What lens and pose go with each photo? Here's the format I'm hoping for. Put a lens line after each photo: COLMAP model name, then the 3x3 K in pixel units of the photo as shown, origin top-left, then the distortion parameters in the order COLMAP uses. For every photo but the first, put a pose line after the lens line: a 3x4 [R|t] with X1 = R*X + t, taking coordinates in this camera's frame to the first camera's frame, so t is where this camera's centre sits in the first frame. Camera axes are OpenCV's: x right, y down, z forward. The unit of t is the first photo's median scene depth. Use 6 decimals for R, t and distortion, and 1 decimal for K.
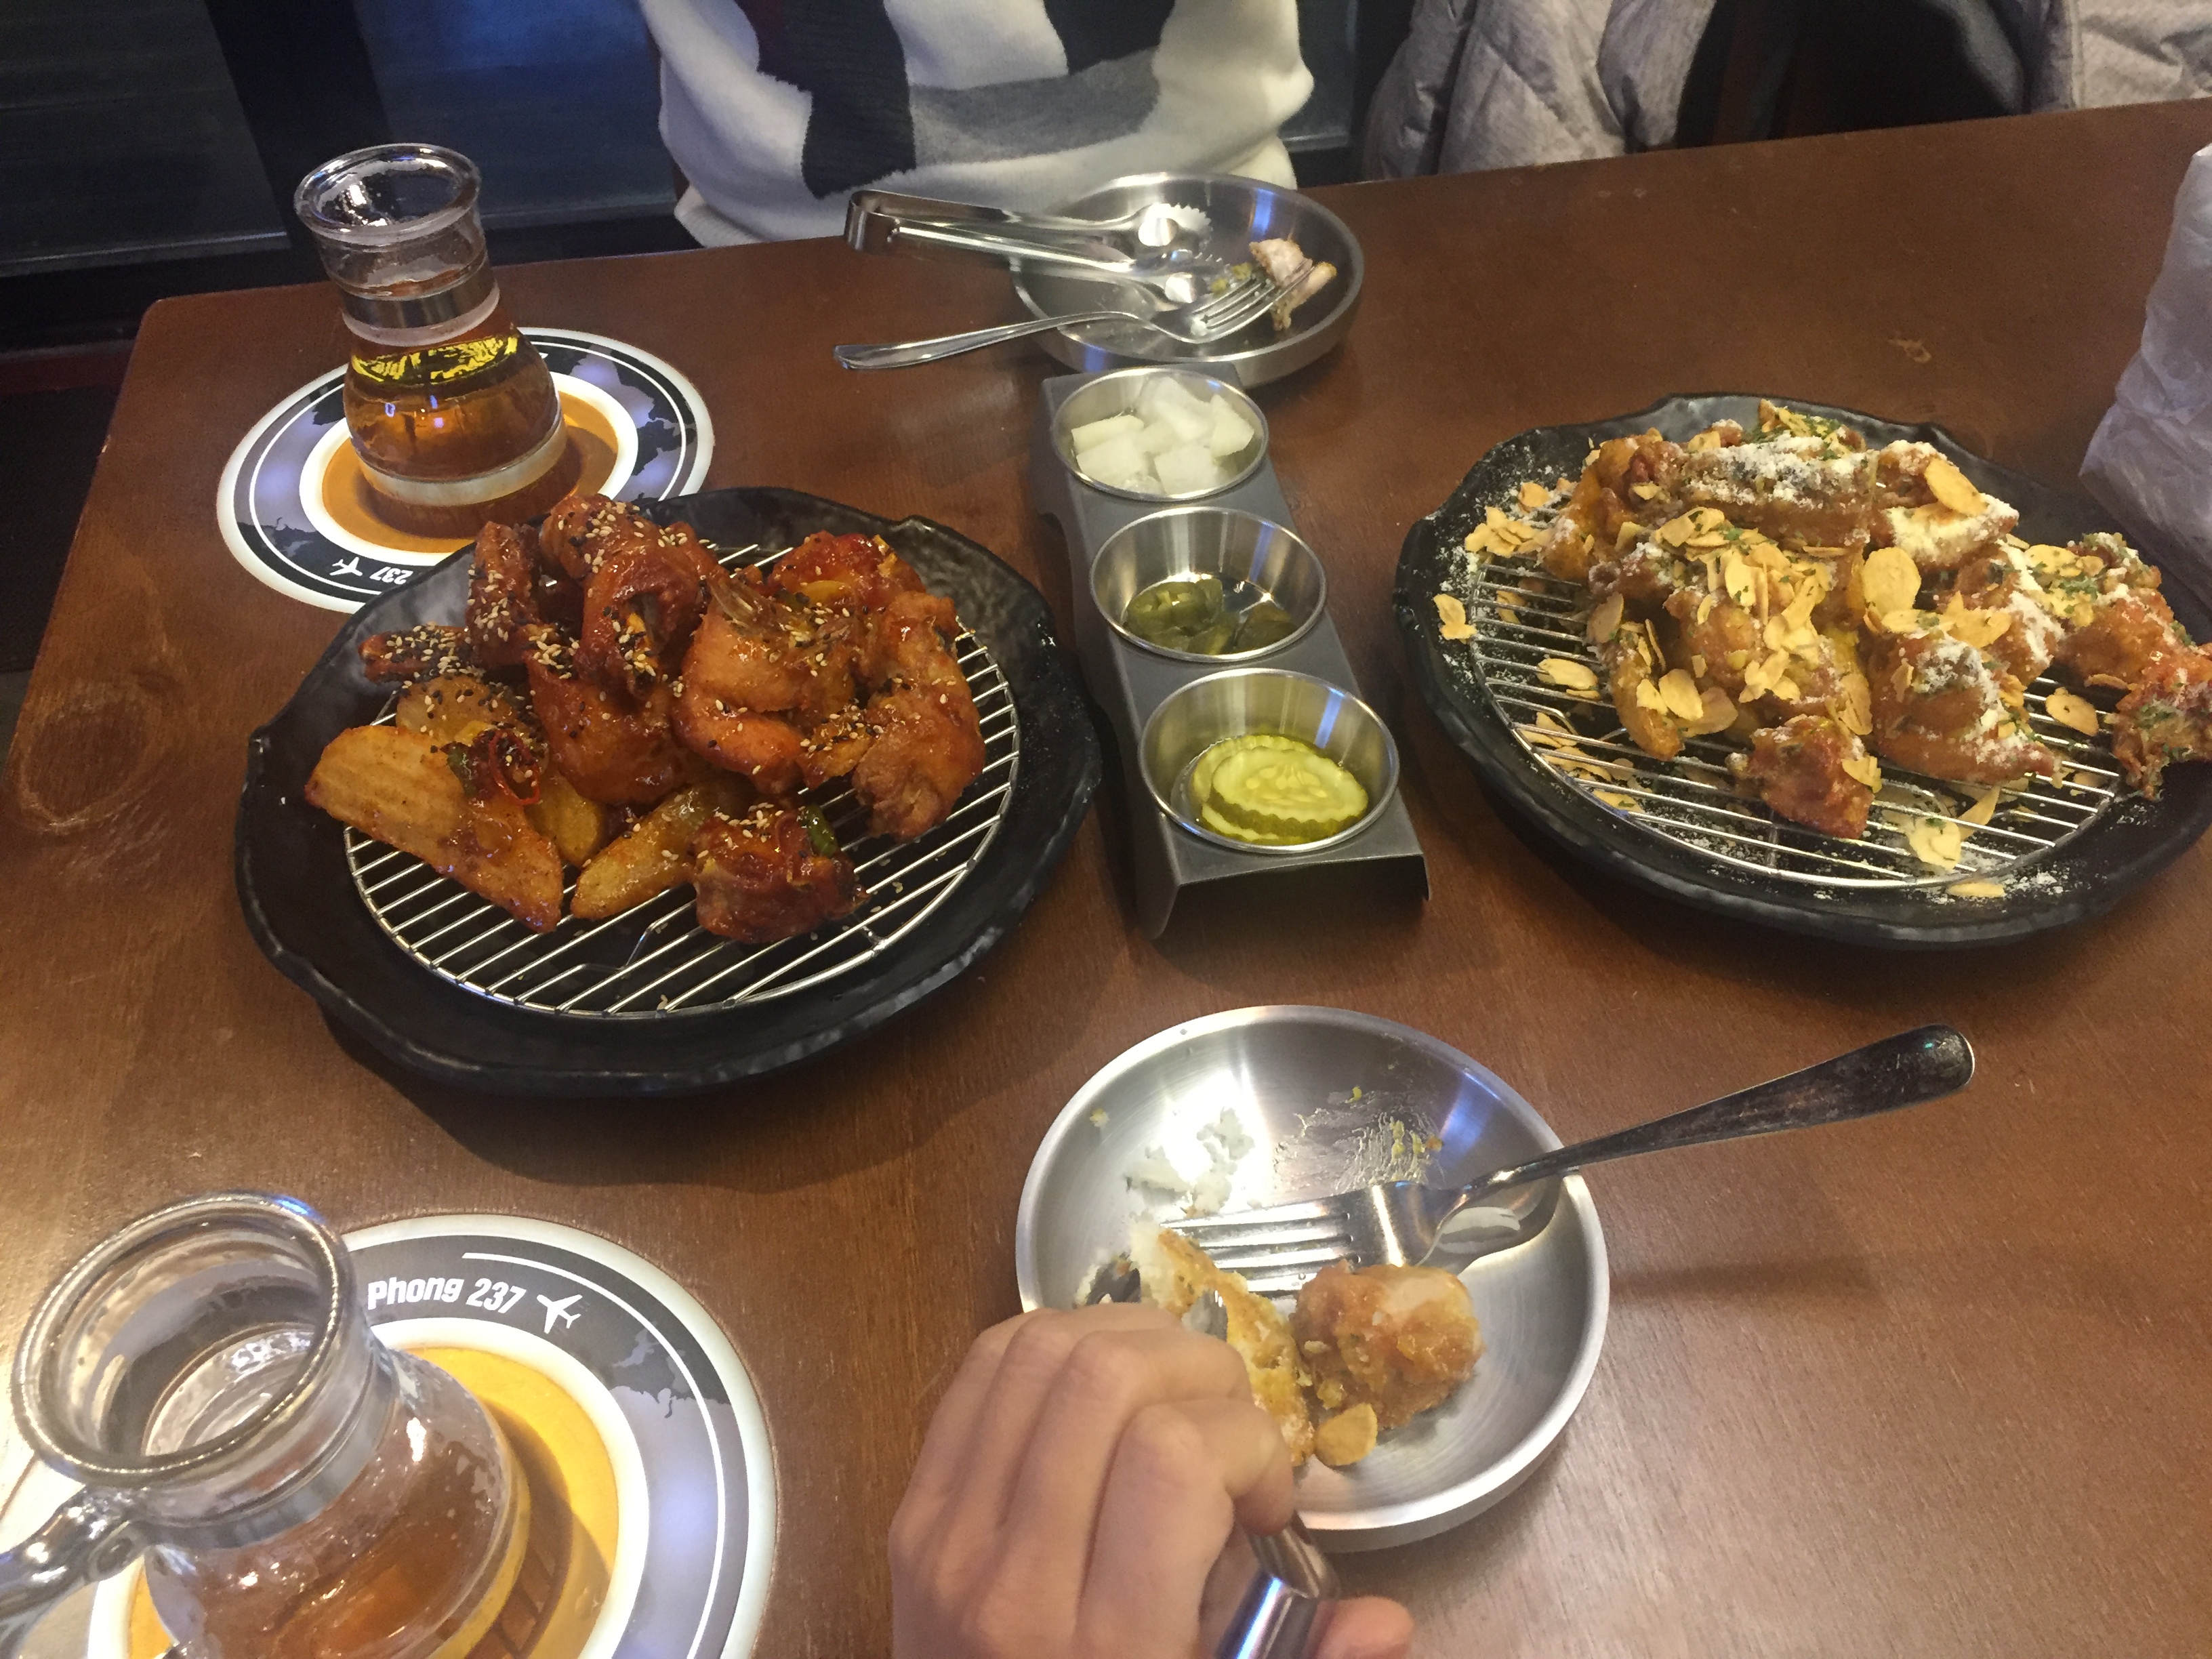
lens RADIAL K [[1859.3, 0, 1122.1], [0, 1859.3, 836.0], [0, 0, 1]] dist [0.030253, -0.041430]
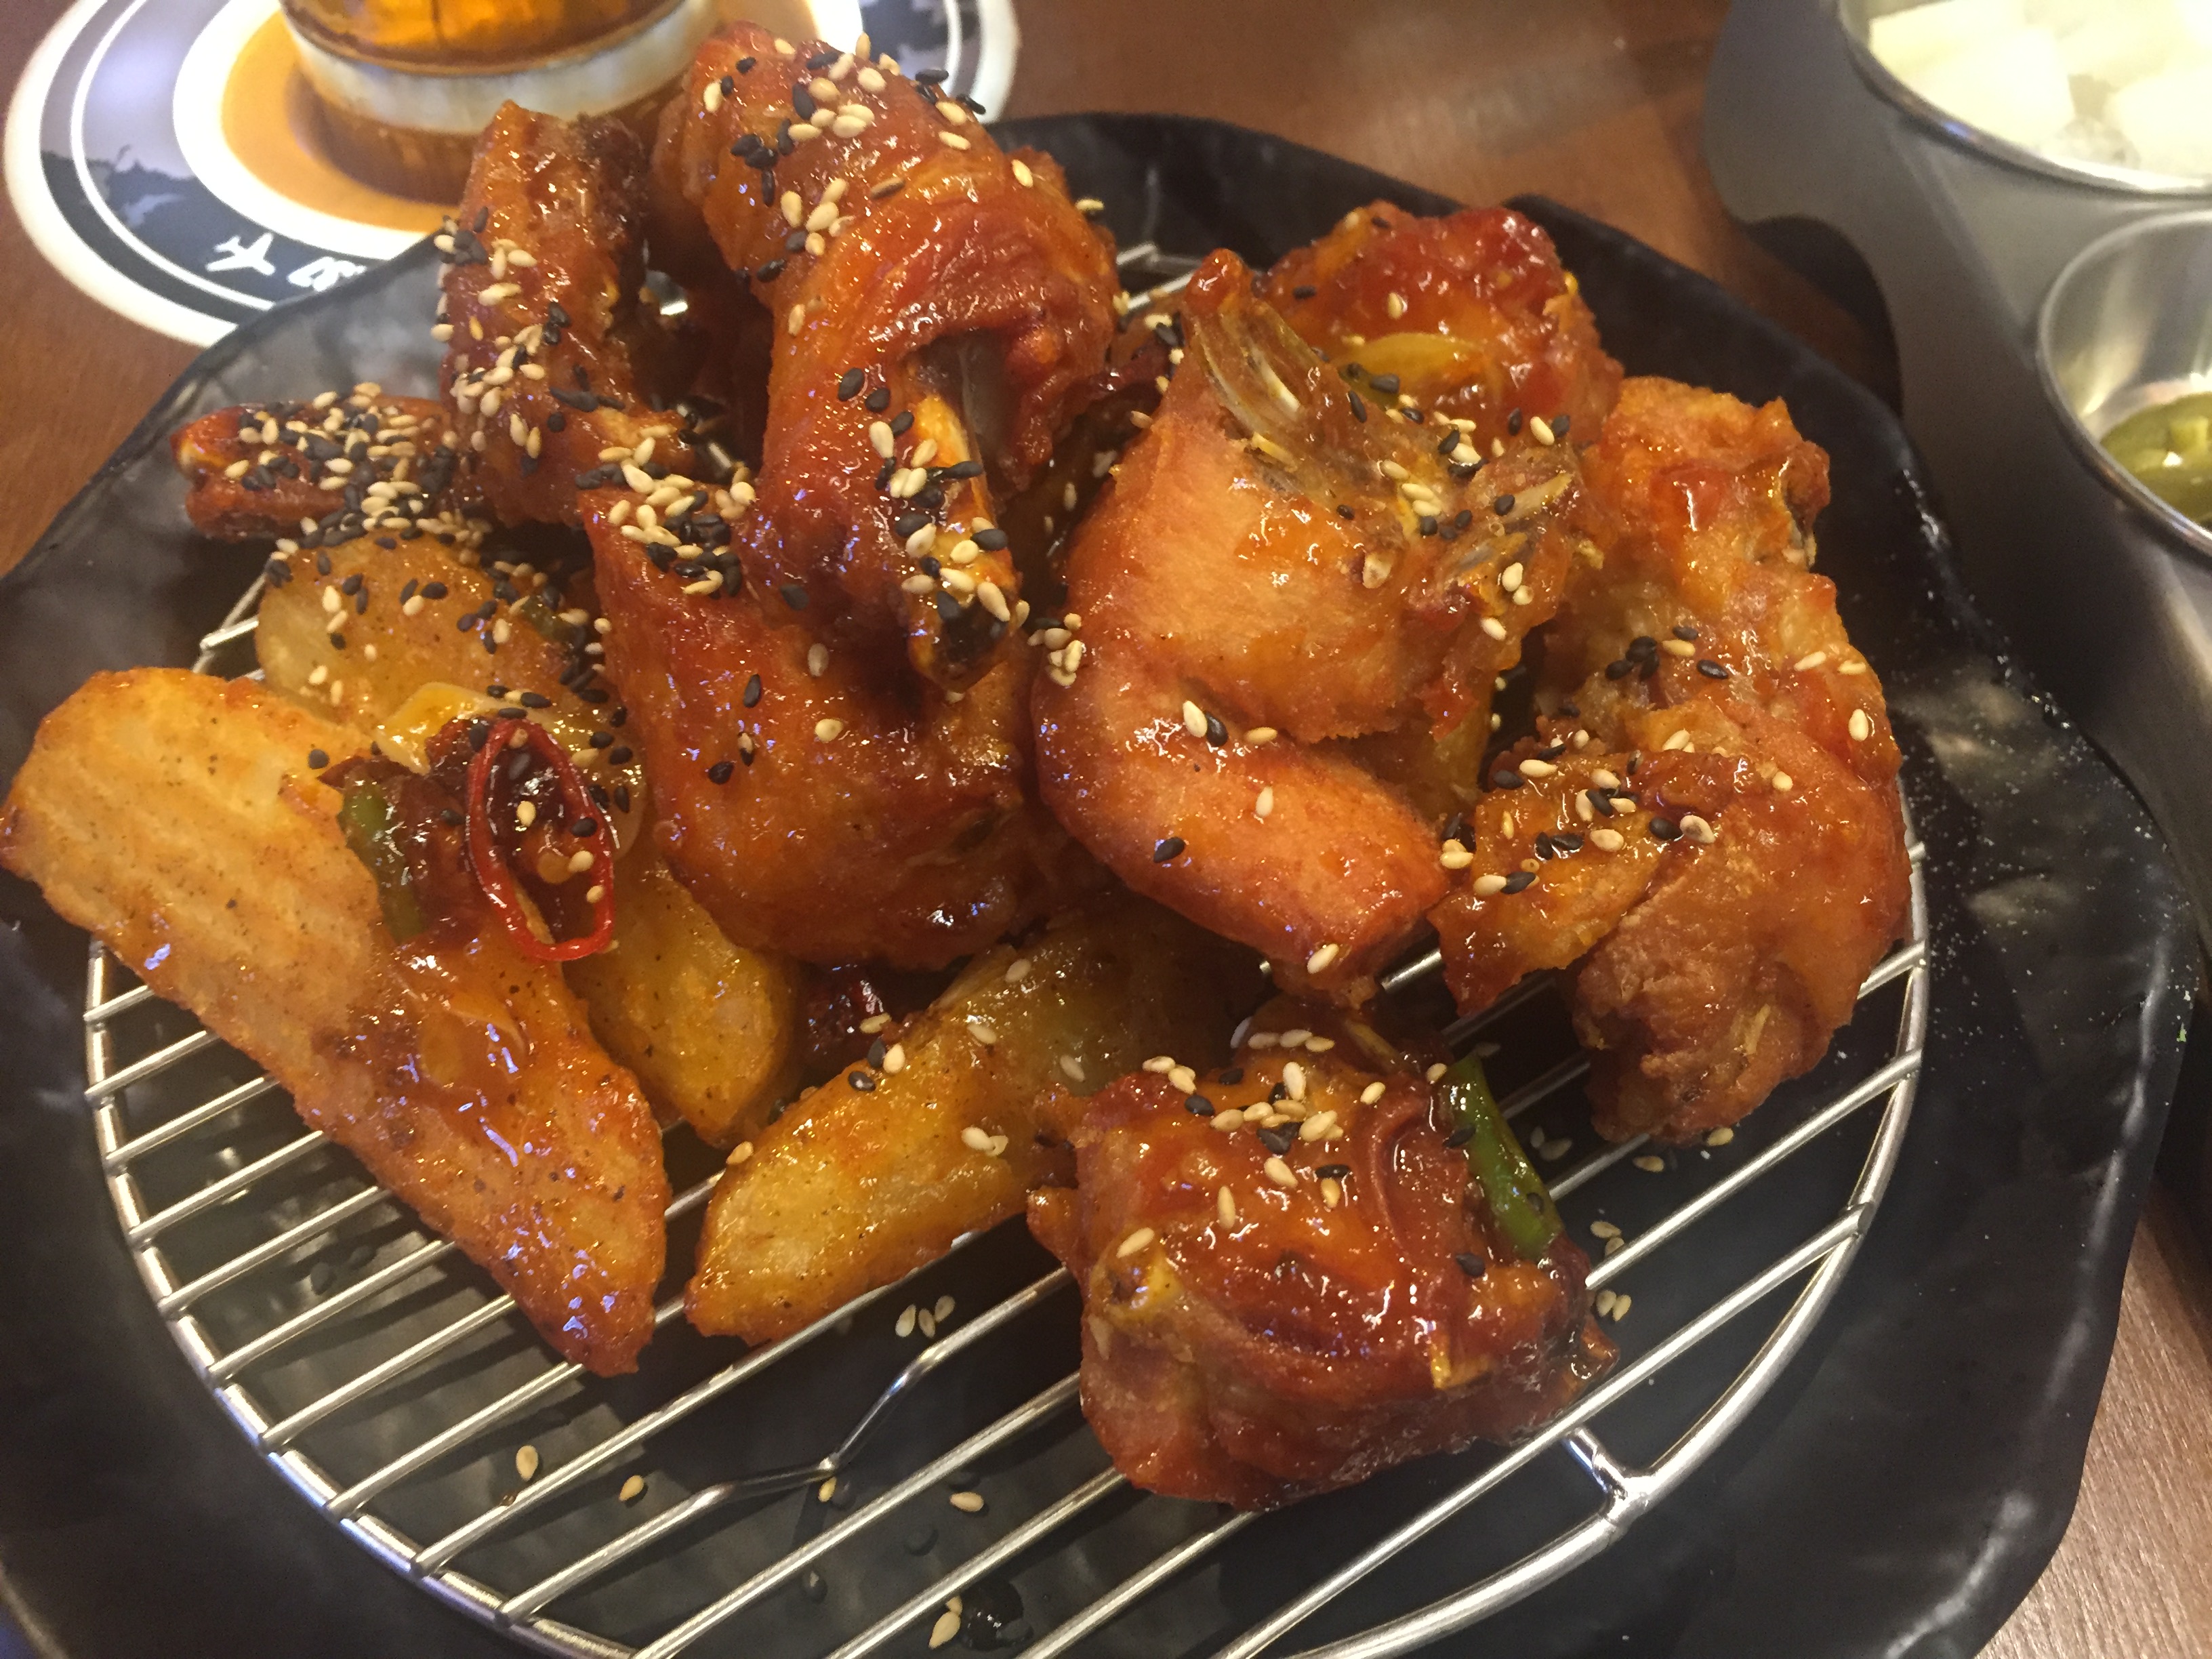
lens RADIAL K [[1859.3, 0, 1090.1], [0, 1859.3, 833.3], [0, 0, 1]] dist [0.030253, -0.041430]
pose [[0.995117, 0.076276, -0.062638, -0.207777], [-0.069521, 0.992173, 0.103729, -0.080196], [0.070060, -0.098868, 0.992631, 0.677969]]
